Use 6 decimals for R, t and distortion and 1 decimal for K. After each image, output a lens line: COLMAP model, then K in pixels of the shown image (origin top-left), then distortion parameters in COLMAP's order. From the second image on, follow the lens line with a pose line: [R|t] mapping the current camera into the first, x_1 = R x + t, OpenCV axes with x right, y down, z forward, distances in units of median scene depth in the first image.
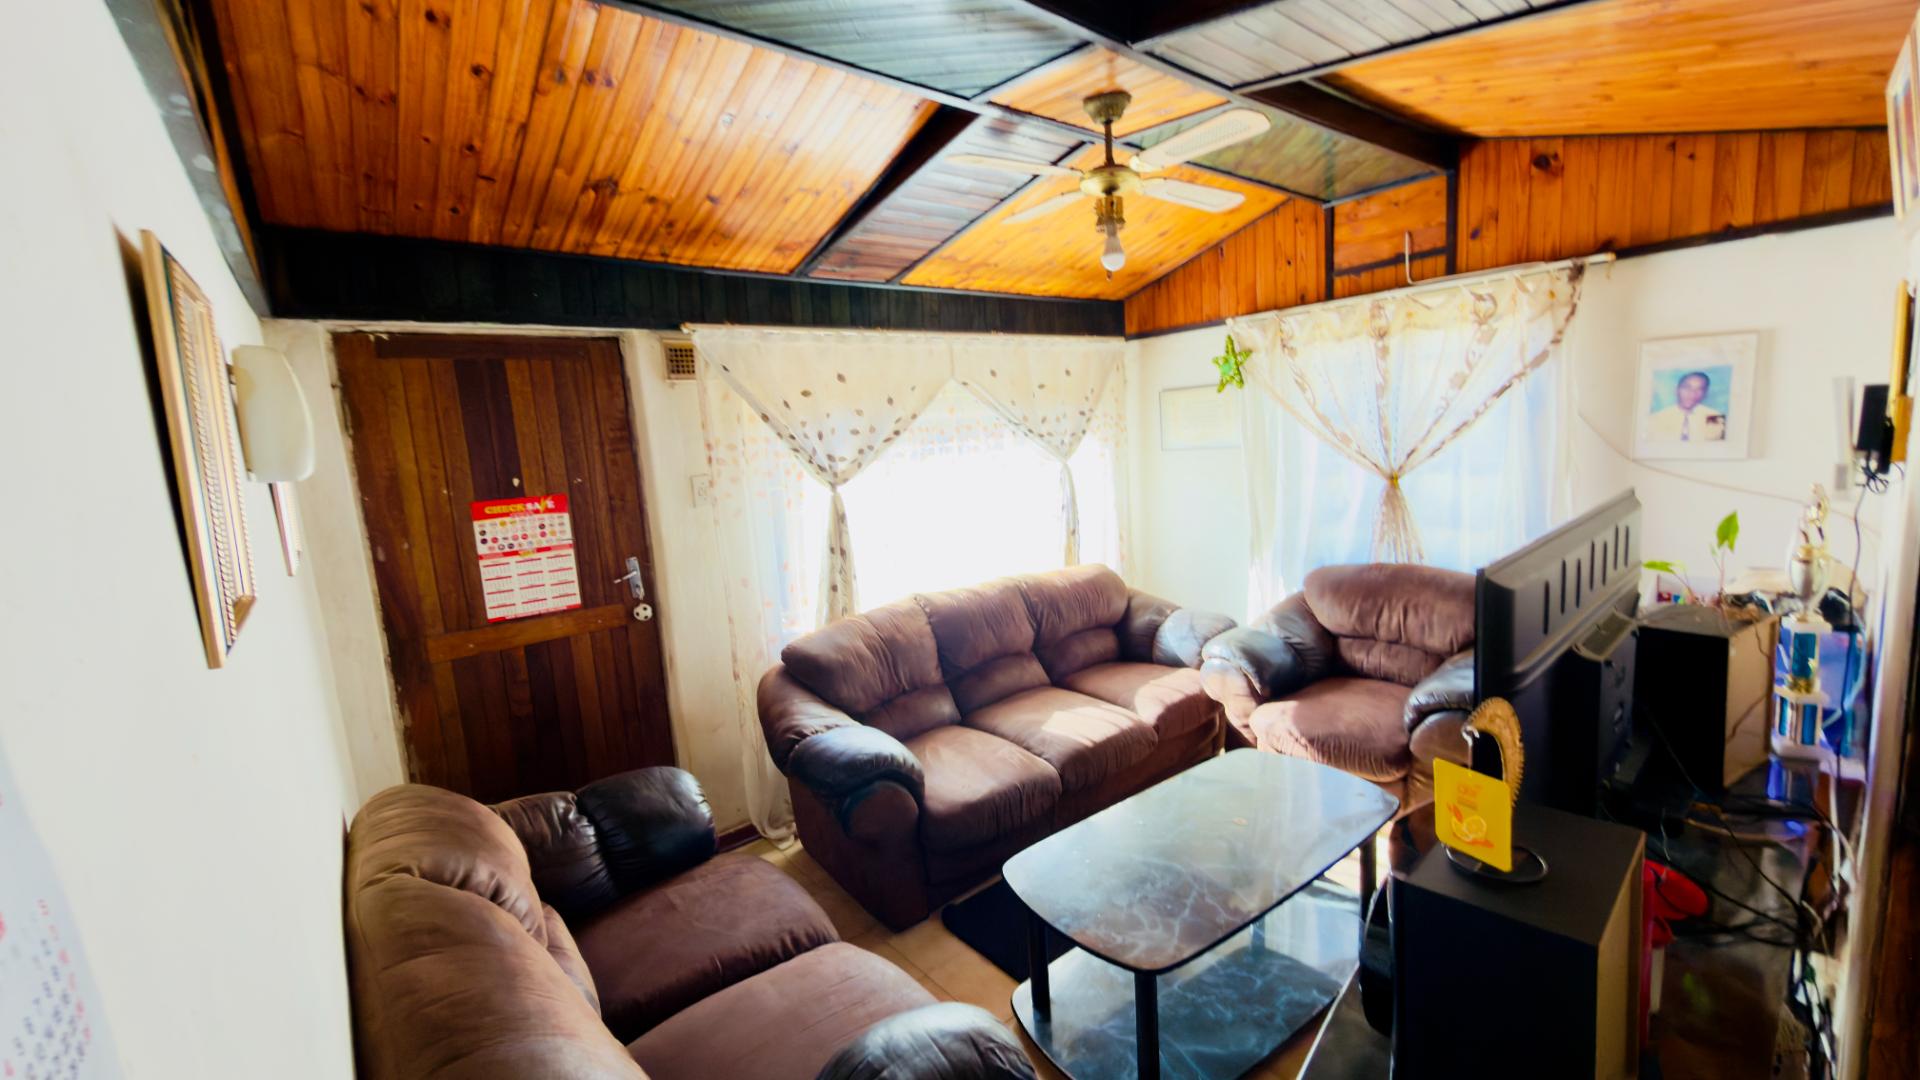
lens RADIAL K [[755.6, 0, 951.6], [0, 755.6, 548.6], [0, 0, 1]] dist [-0.002276, -0.000412]
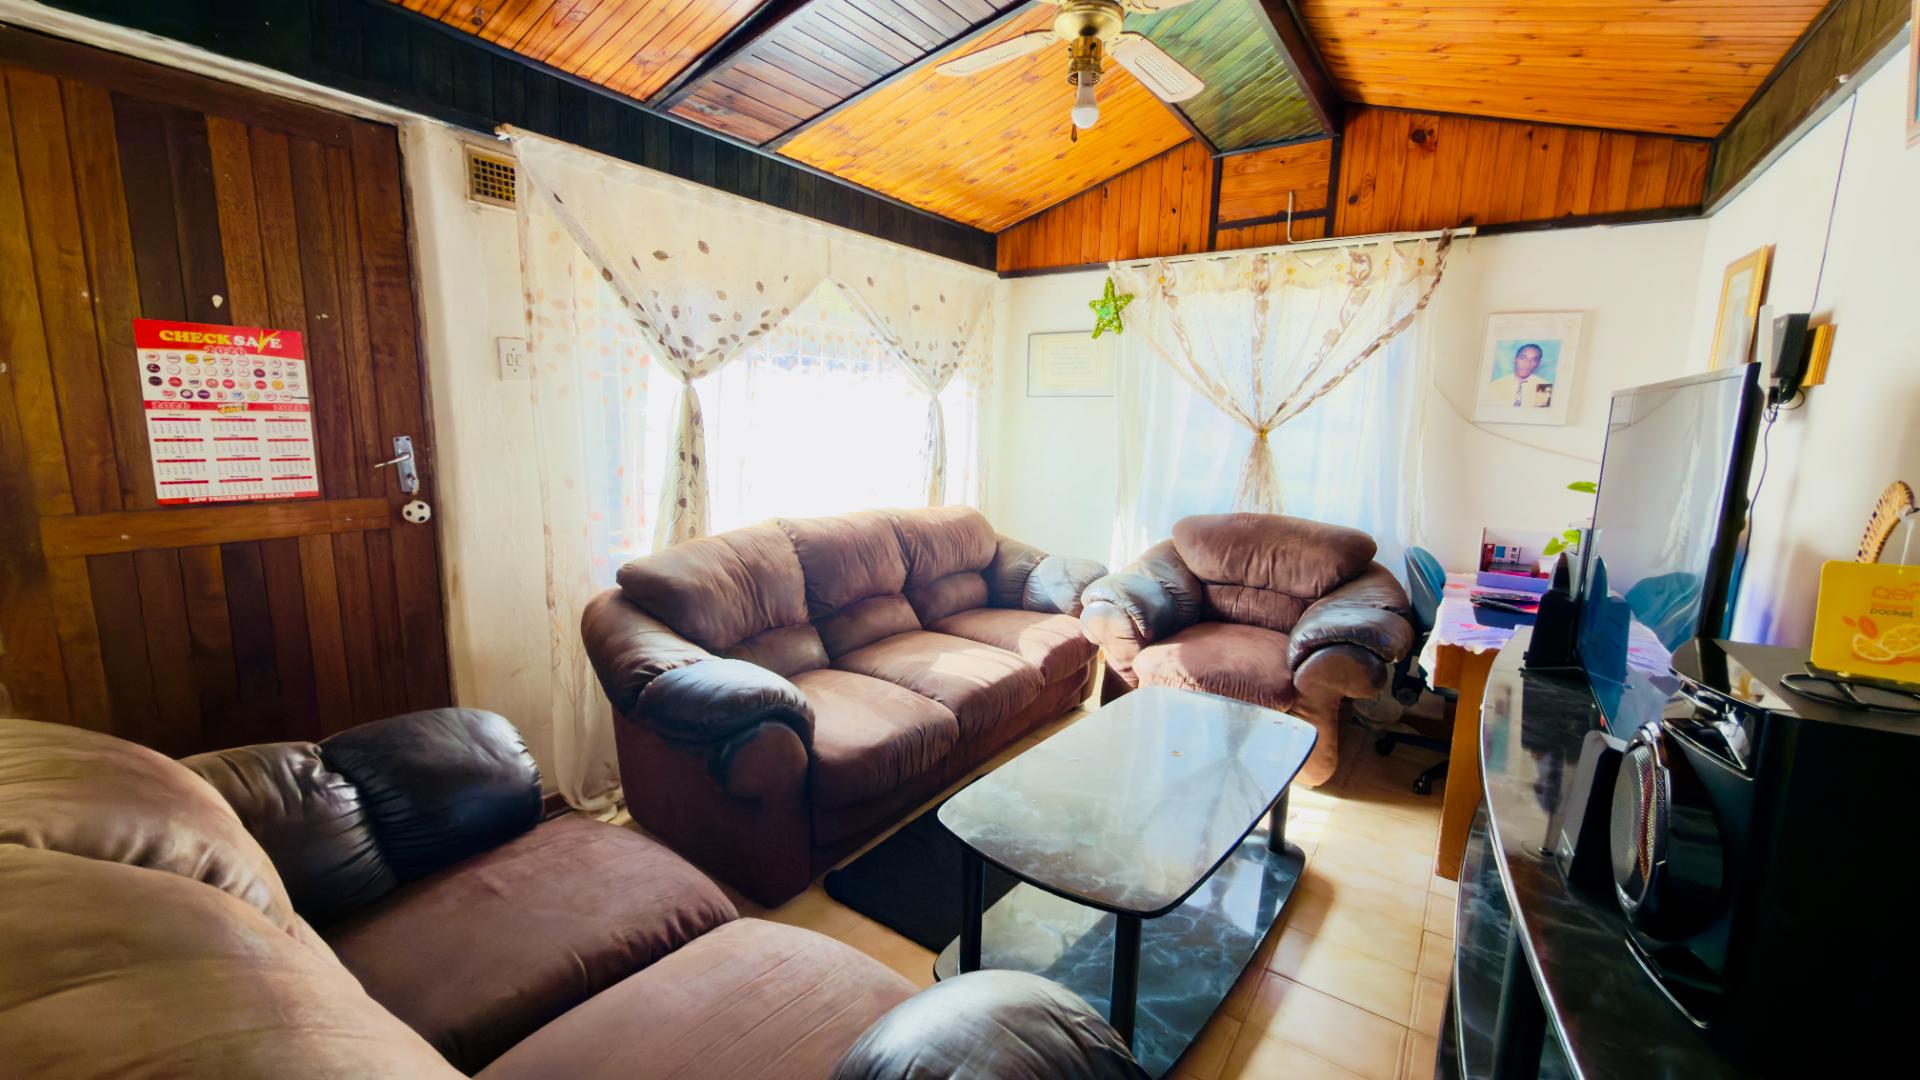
lens RADIAL K [[755.6, 0, 951.6], [0, 755.6, 548.6], [0, 0, 1]] dist [-0.002276, -0.000412]
pose [[0.957395, 0.046310, 0.285044, -0.117338], [-0.051819, 0.998587, 0.011812, 0.084424], [-0.284094, -0.026080, 0.958442, 0.144924]]
